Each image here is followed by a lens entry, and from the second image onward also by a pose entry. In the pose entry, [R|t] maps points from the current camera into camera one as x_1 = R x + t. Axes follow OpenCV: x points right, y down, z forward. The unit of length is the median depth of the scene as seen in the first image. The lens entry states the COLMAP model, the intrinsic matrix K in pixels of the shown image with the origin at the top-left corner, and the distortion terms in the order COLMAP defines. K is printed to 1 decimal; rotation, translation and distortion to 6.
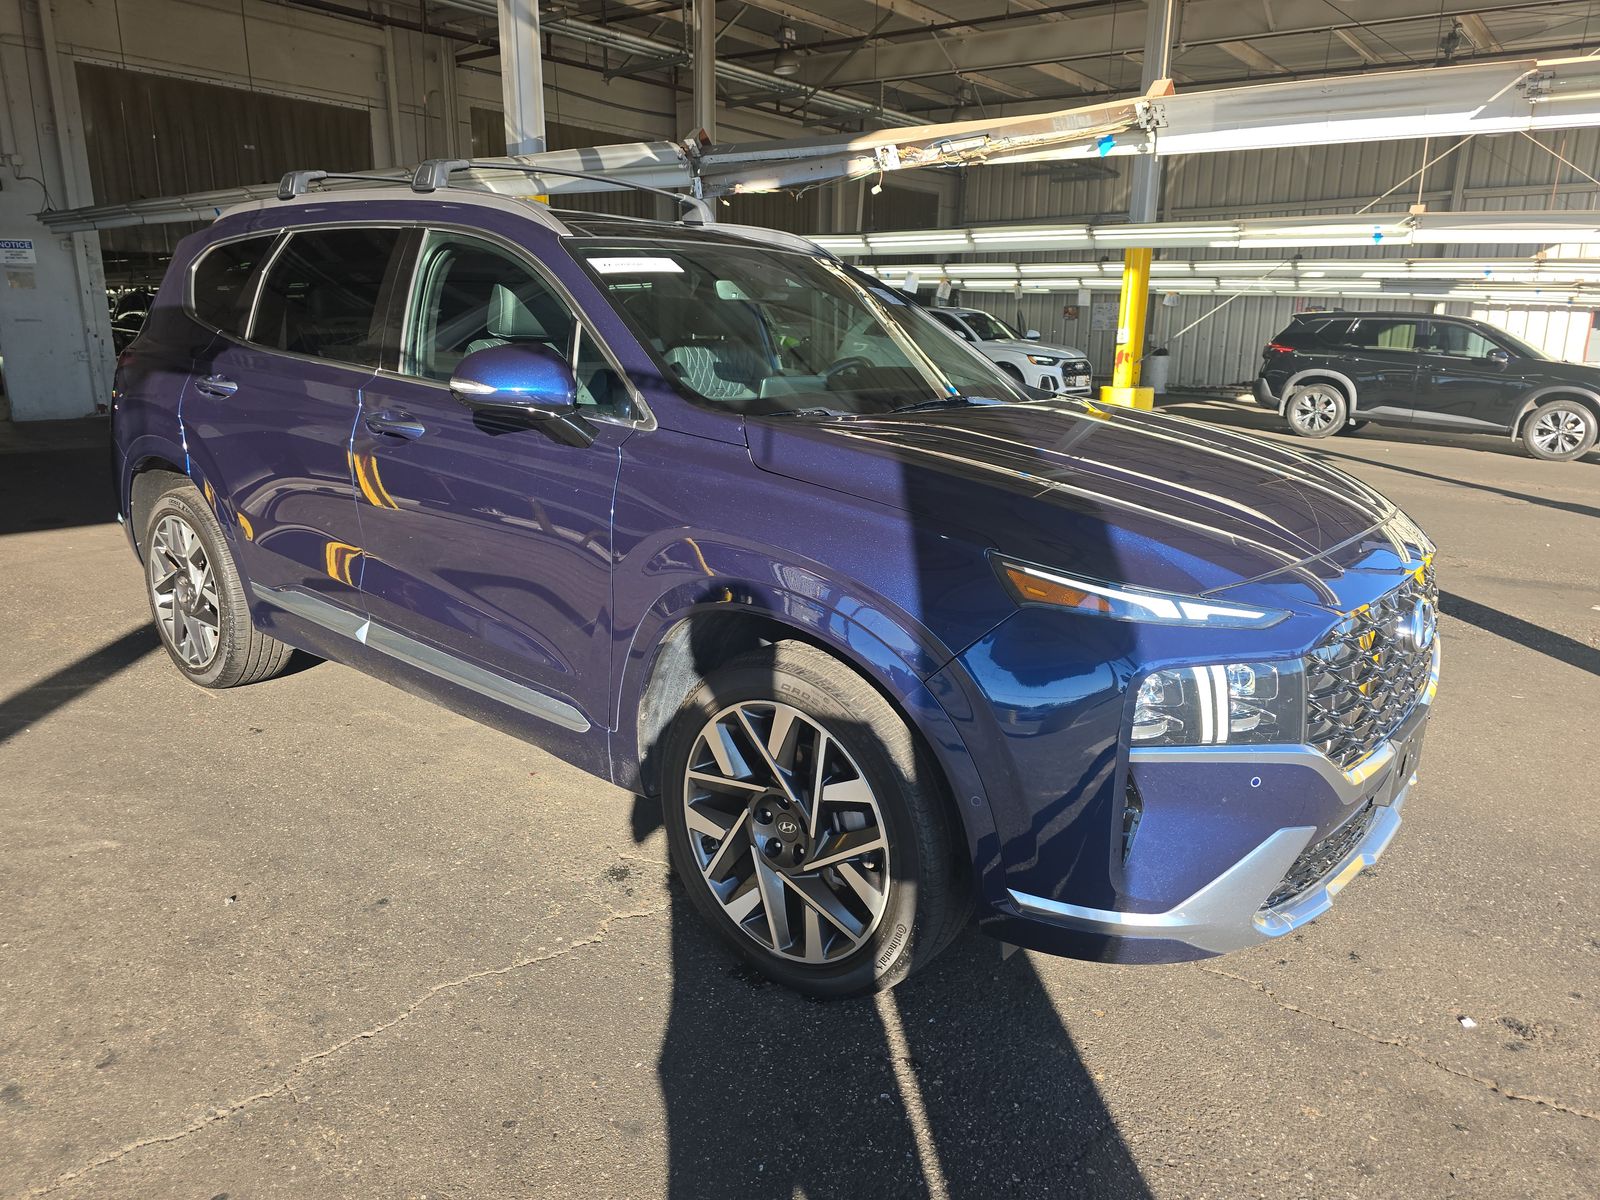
lens RADIAL K [[1123.1, 0, 800.0], [0, 1123.1, 600.0], [0, 0, 1]] dist [-0.001451, 0.002276]
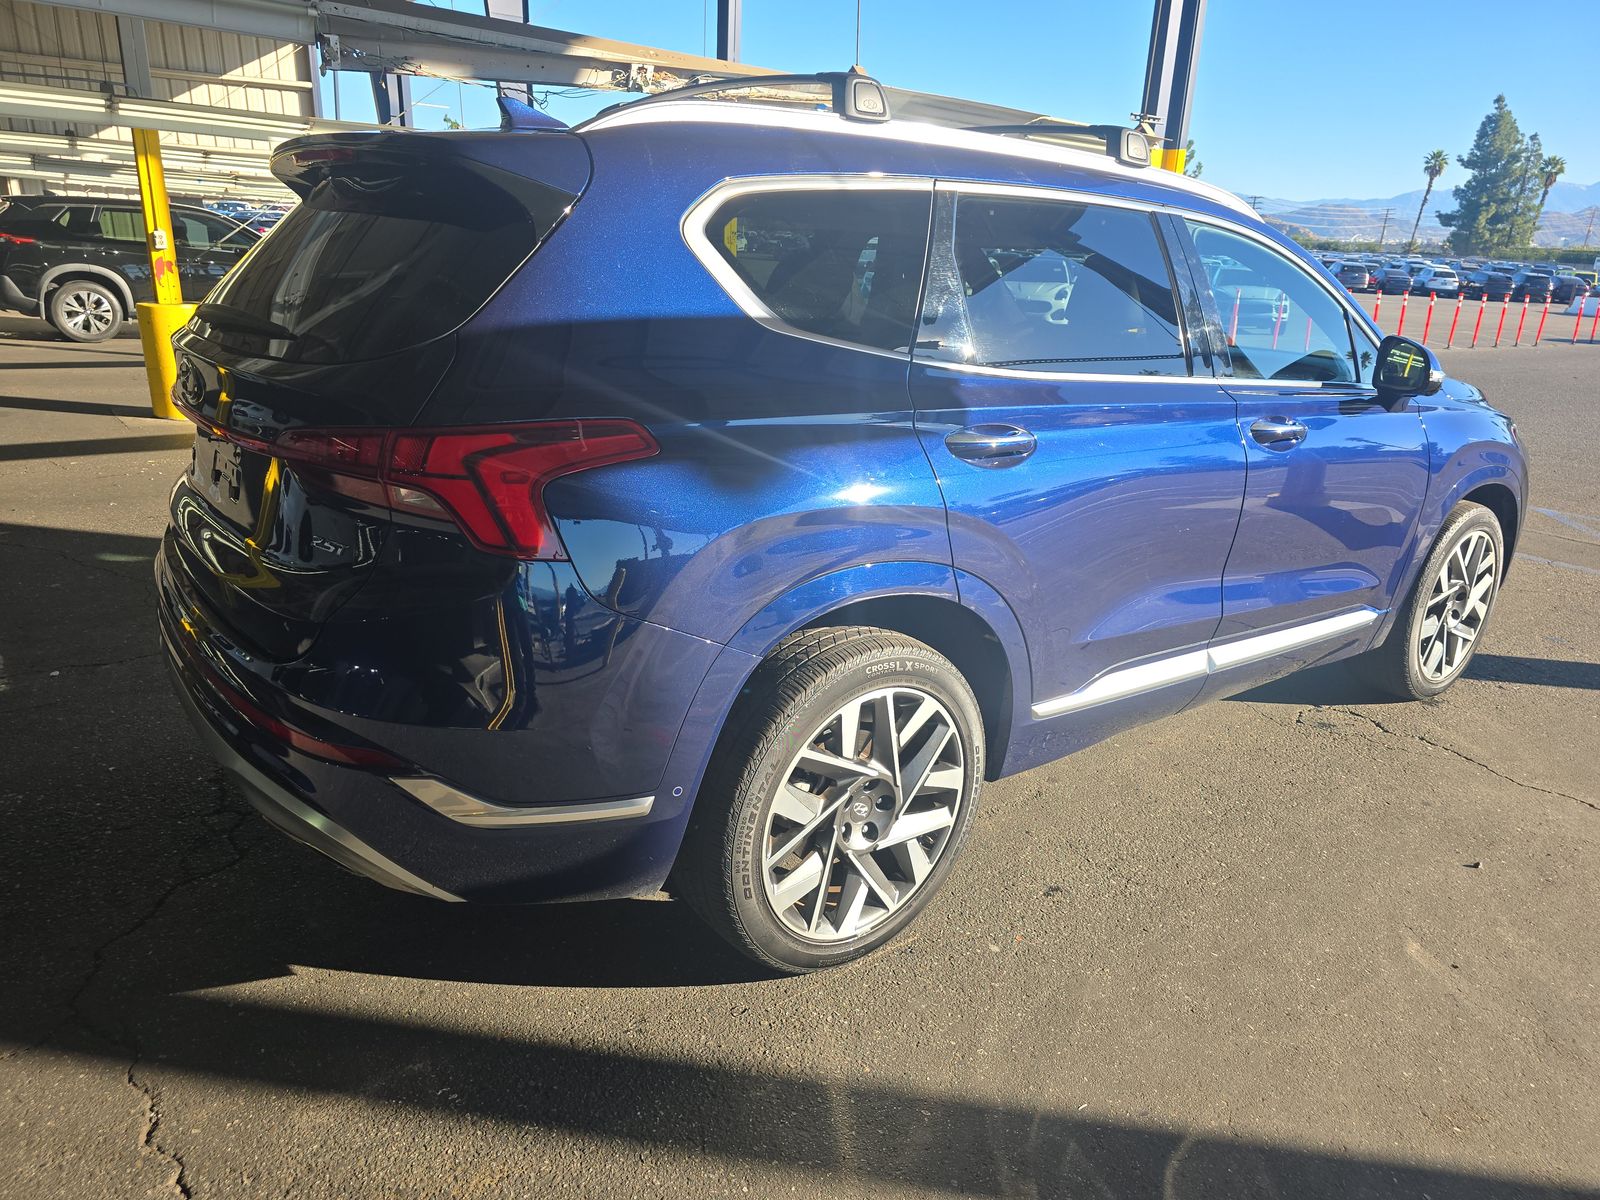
lens RADIAL K [[1123.1, 0, 800.0], [0, 1123.1, 600.0], [0, 0, 1]] dist [-0.001451, 0.002276]
pose [[0.138080, -0.312839, 0.939716, -0.411823], [0.195986, 0.938673, 0.283694, -0.108082], [-0.970837, 0.144999, 0.190924, 0.357043]]
